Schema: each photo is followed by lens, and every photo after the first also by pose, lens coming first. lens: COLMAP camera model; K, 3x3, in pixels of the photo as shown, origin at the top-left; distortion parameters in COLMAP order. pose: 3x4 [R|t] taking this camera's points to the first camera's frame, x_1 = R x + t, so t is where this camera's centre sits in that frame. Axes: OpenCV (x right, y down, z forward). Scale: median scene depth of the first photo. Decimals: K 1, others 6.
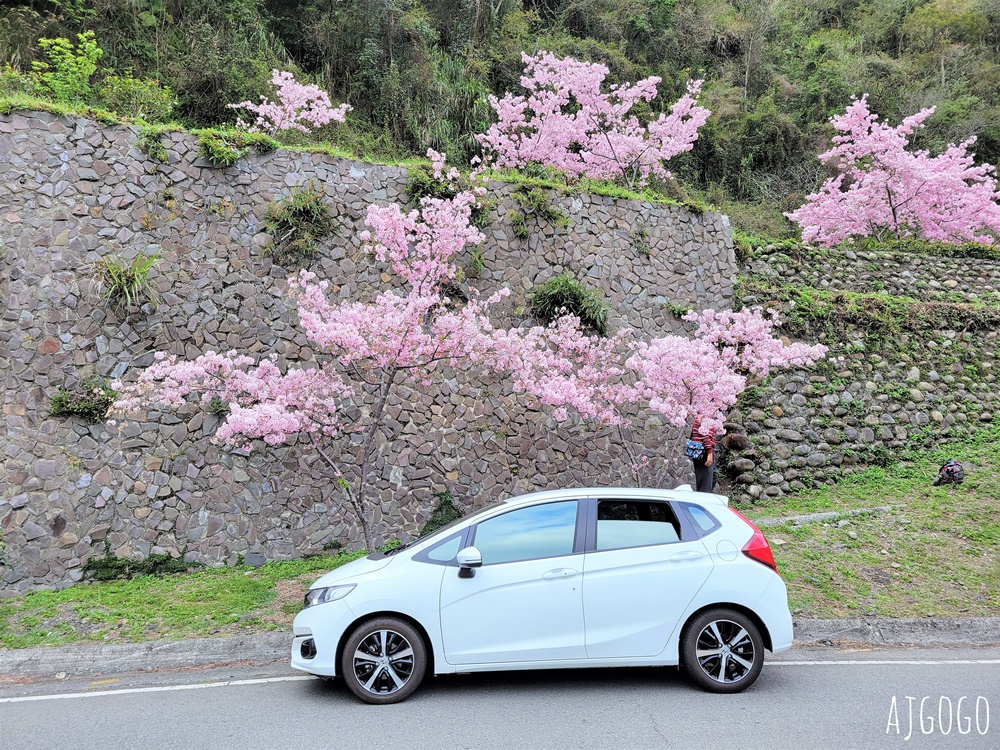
lens RADIAL K [[759.8, 0, 500.1], [0, 759.8, 373.6], [0, 0, 1]] dist [0.059055, -0.046610]
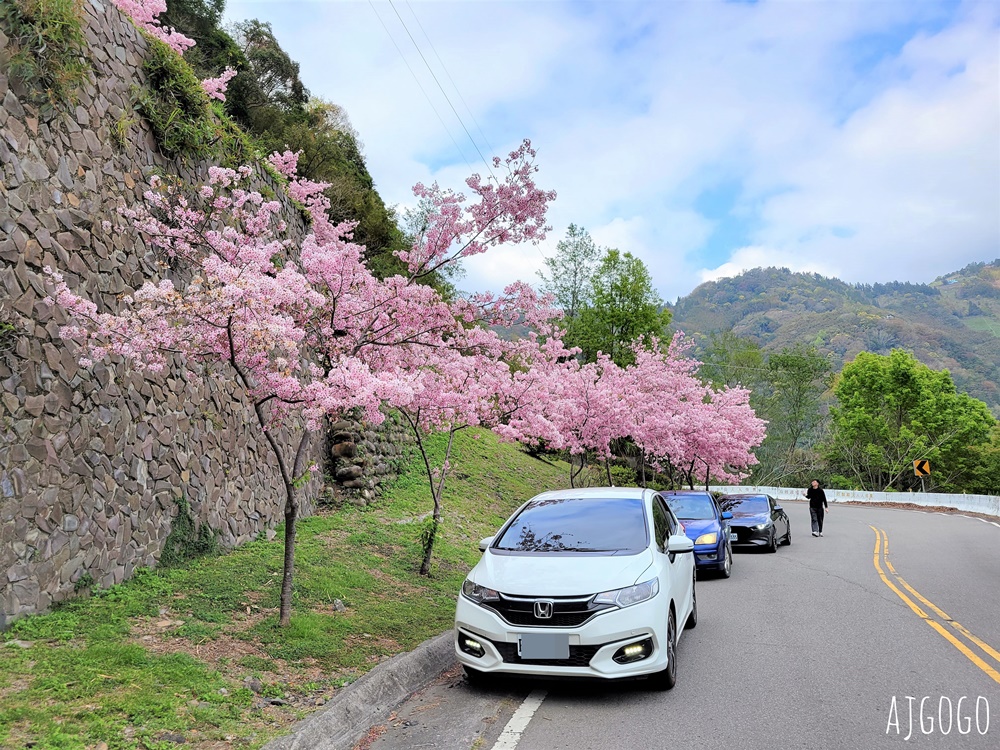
lens RADIAL K [[759.8, 0, 500.2], [0, 759.8, 377.1], [0, 0, 1]] dist [0.059055, -0.046610]
pose [[0.359690, 0.143626, 0.921952, -0.676862], [-0.132810, 0.985902, -0.101775, 0.076334], [-0.923572, -0.085837, 0.373694, 0.451767]]
